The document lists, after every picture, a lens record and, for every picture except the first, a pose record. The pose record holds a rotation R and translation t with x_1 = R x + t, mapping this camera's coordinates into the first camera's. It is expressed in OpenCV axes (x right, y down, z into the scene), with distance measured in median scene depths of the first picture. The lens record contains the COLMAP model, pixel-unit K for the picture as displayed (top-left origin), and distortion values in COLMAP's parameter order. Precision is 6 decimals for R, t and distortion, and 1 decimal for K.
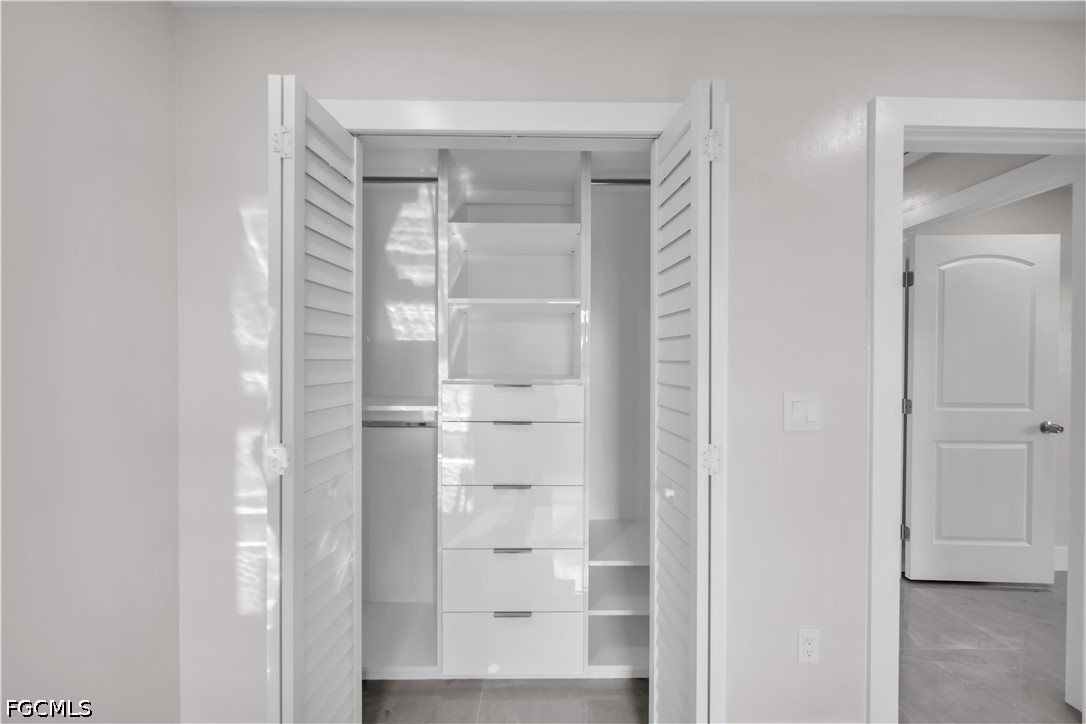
lens RADIAL K [[377.2, 0, 532.8], [0, 377.2, 362.6], [0, 0, 1]] dist [0.001980, -0.000878]
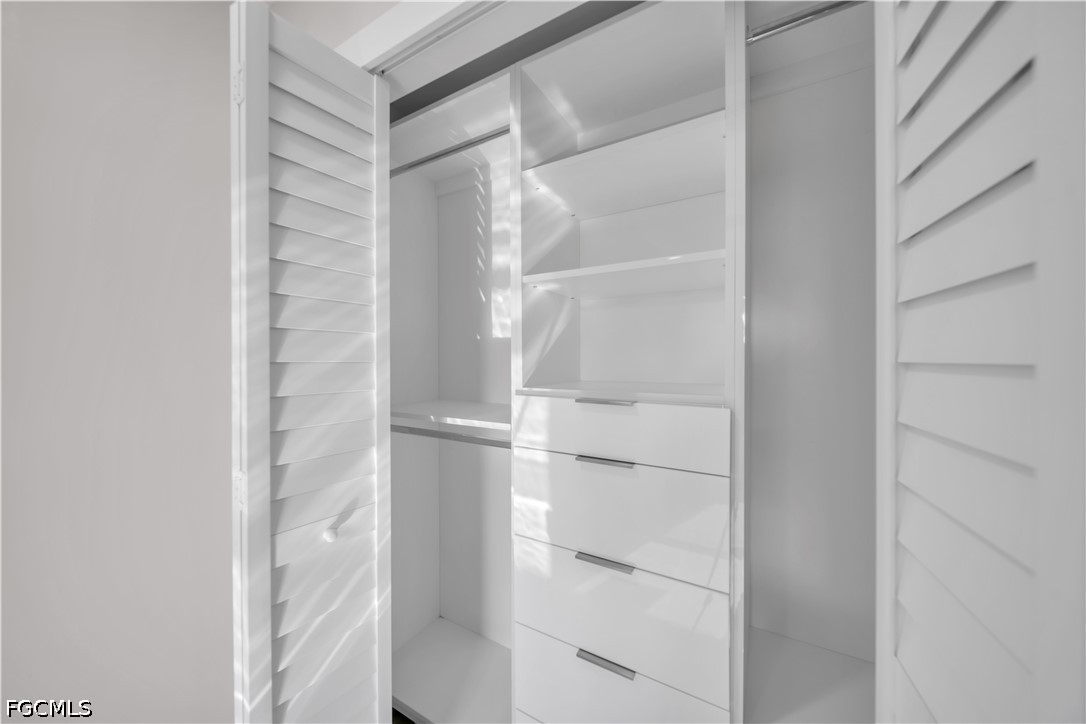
lens RADIAL K [[377.2, 0, 557.8], [0, 377.2, 359.5], [0, 0, 1]] dist [0.001980, -0.000878]
pose [[0.862924, 0.009568, -0.505243, 0.199403], [-0.011572, 0.999933, -0.000829, -0.009527], [0.505201, 0.006562, 0.862977, 0.403536]]
